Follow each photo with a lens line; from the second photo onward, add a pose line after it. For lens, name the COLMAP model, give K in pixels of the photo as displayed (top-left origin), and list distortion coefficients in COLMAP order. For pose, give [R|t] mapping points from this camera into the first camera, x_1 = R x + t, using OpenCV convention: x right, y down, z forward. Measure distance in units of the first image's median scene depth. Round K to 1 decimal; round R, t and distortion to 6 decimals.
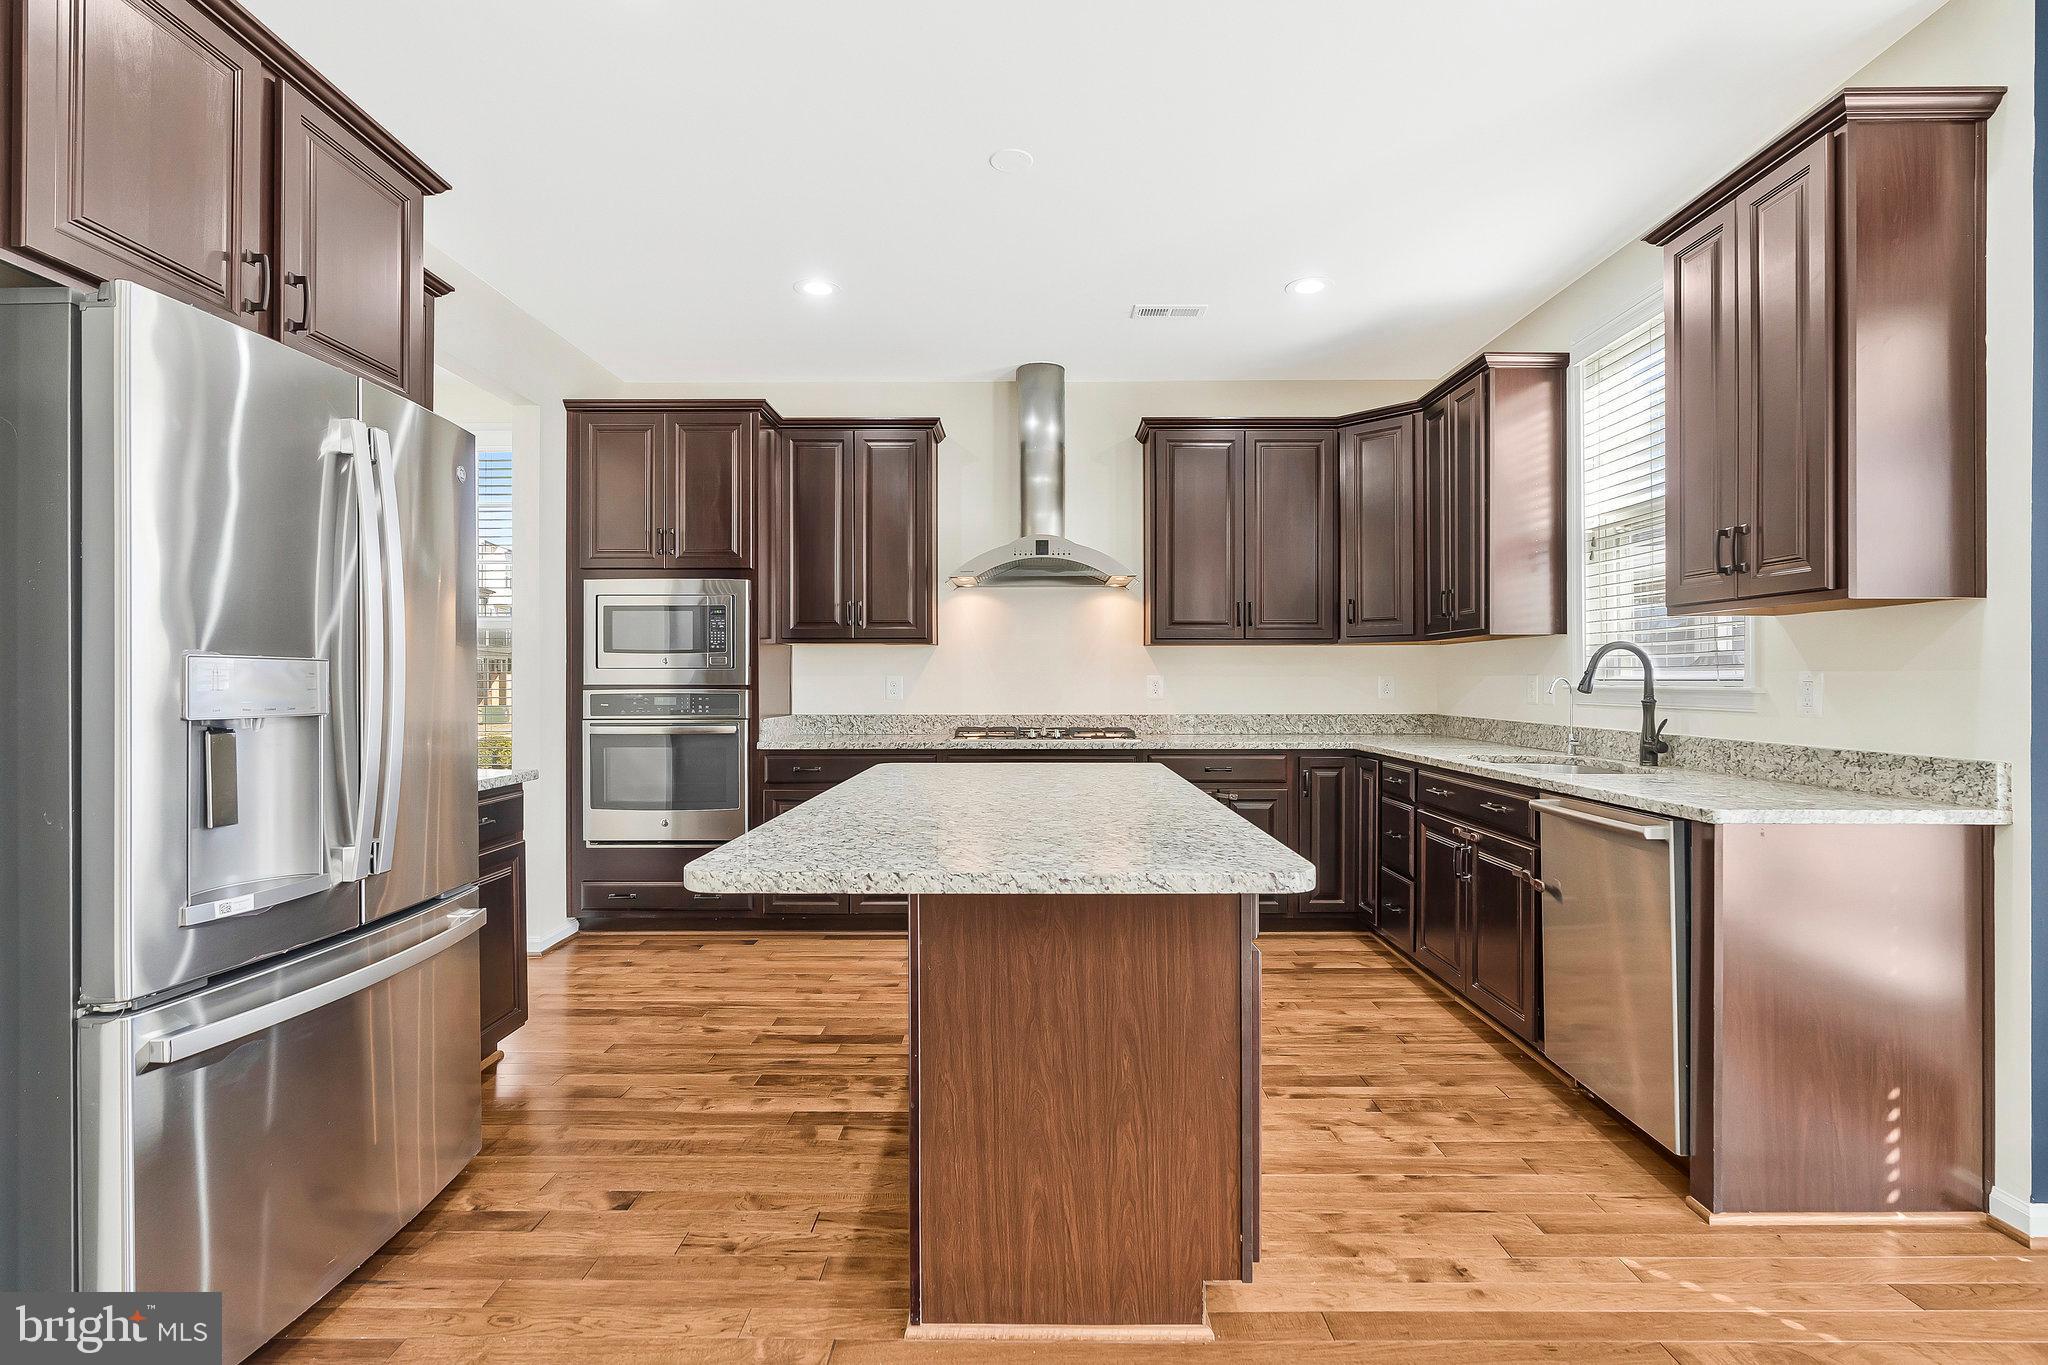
lens RADIAL K [[952.1, 0, 1012.0], [0, 952.1, 675.9], [0, 0, 1]] dist [-0.013443, 0.003029]
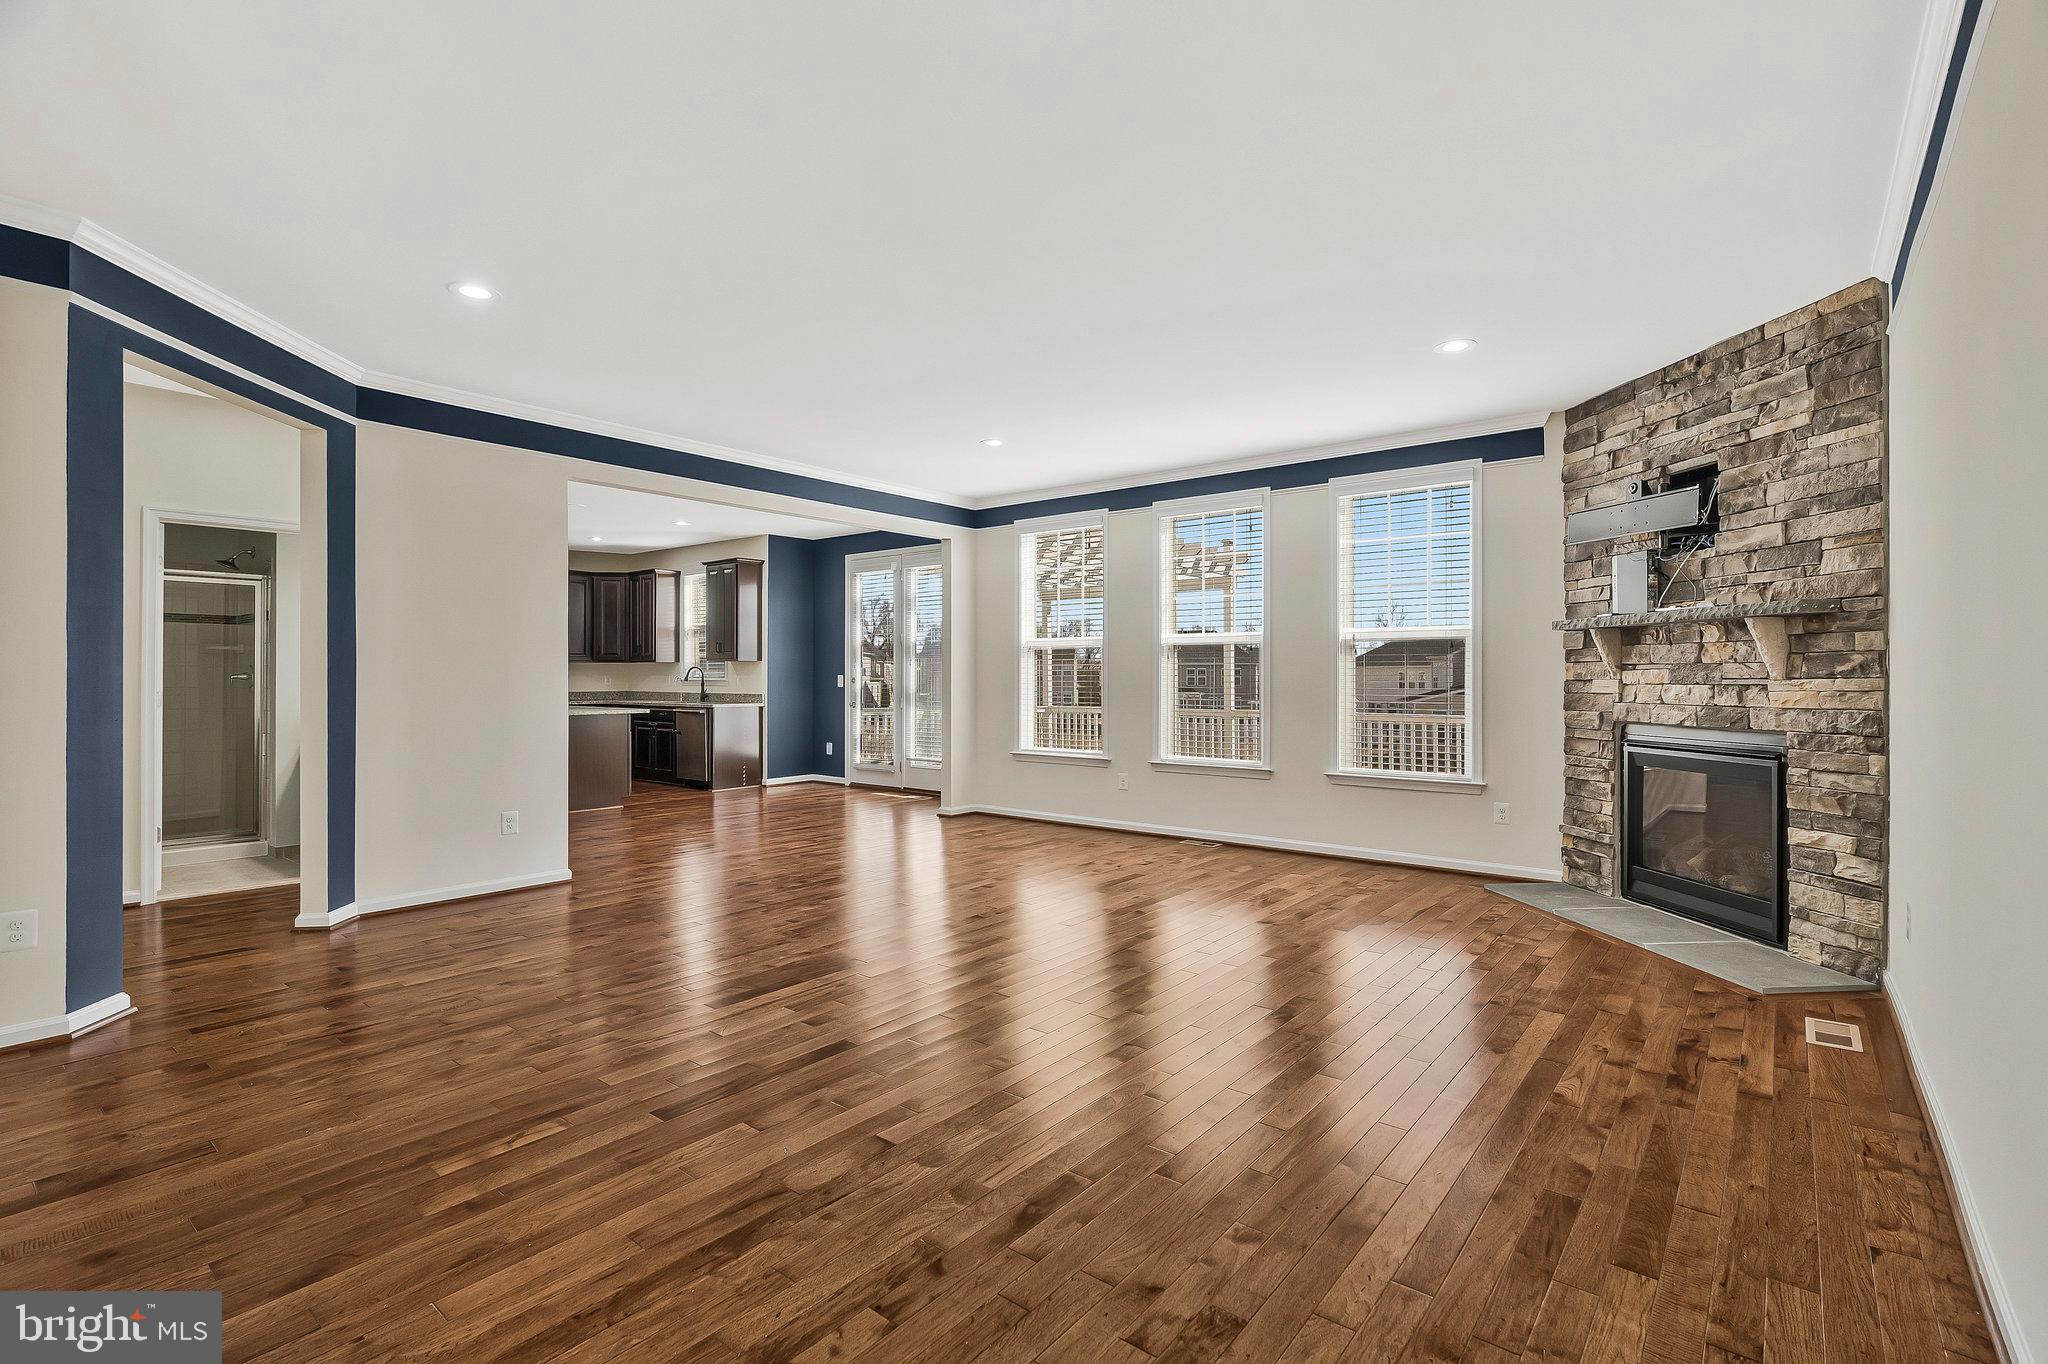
lens RADIAL K [[952.1, 0, 1026.8], [0, 952.1, 664.1], [0, 0, 1]] dist [-0.013443, 0.003029]
pose [[0.618770, 0.005047, 0.785556, -1.292982], [0.001639, 0.999969, -0.007716, -0.015468], [-0.785571, 0.006062, 0.618742, -2.029105]]
